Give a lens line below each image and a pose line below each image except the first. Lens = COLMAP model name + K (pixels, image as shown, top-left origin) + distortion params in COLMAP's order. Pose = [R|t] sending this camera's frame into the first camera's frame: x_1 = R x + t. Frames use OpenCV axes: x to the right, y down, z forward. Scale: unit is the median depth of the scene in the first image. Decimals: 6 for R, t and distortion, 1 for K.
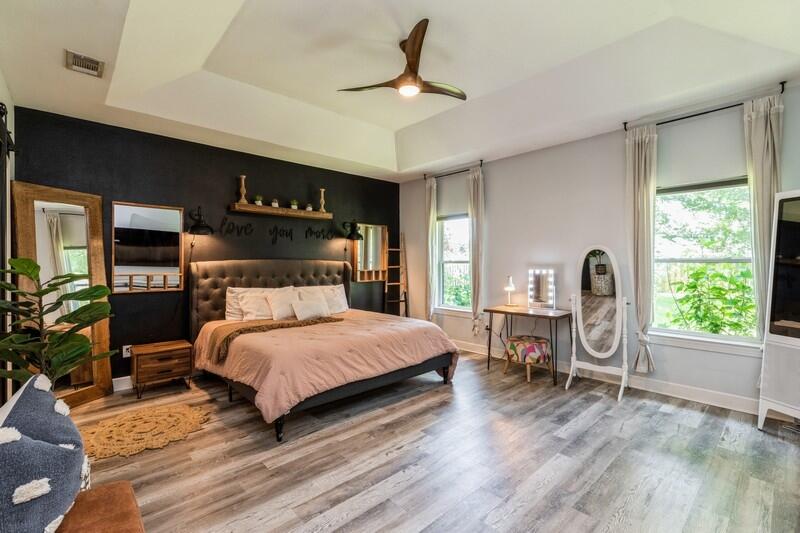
lens RADIAL K [[359.2, 0, 394.2], [0, 359.2, 263.1], [0, 0, 1]] dist [0.008671, -0.001928]
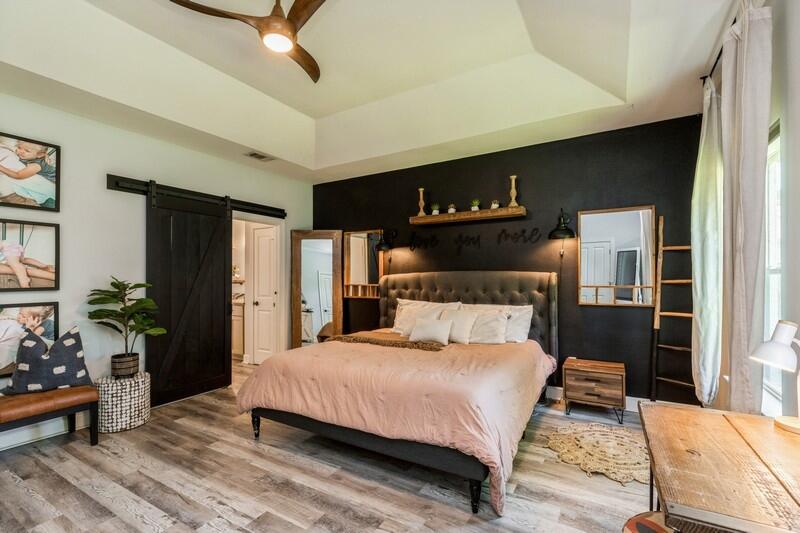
lens RADIAL K [[359.2, 0, 398.9], [0, 359.2, 274.0], [0, 0, 1]] dist [0.008671, -0.001928]
pose [[0.295585, -0.005751, -0.955299, 0.522289], [0.007312, 0.999966, -0.003758, -0.001173], [0.955288, -0.005874, 0.295617, 0.648885]]
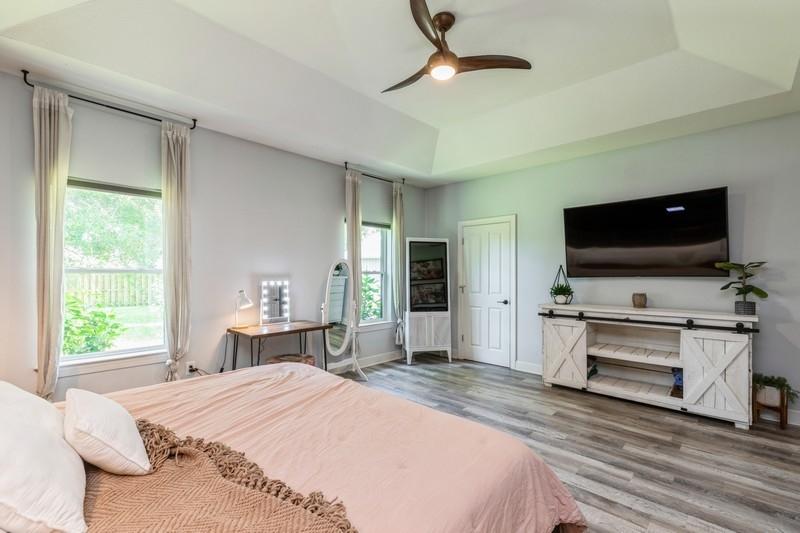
lens RADIAL K [[359.2, 0, 417.4], [0, 359.2, 259.0], [0, 0, 1]] dist [0.008671, -0.001928]
pose [[-0.117581, 0.028159, 0.992664, -0.534473], [-0.015599, 0.999422, -0.030198, -0.015325], [-0.992941, -0.019035, -0.117073, 0.760233]]
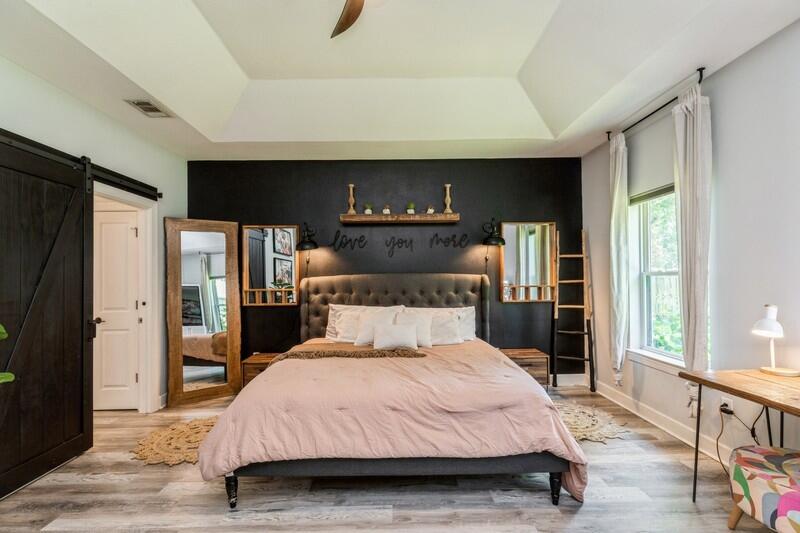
lens RADIAL K [[359.2, 0, 395.9], [0, 359.2, 274.1], [0, 0, 1]] dist [0.008671, -0.001928]
pose [[0.748951, -0.011639, -0.662524, 0.282770], [0.010789, 0.999927, -0.005370, -0.004318], [0.662538, -0.003126, 0.749022, 0.381835]]
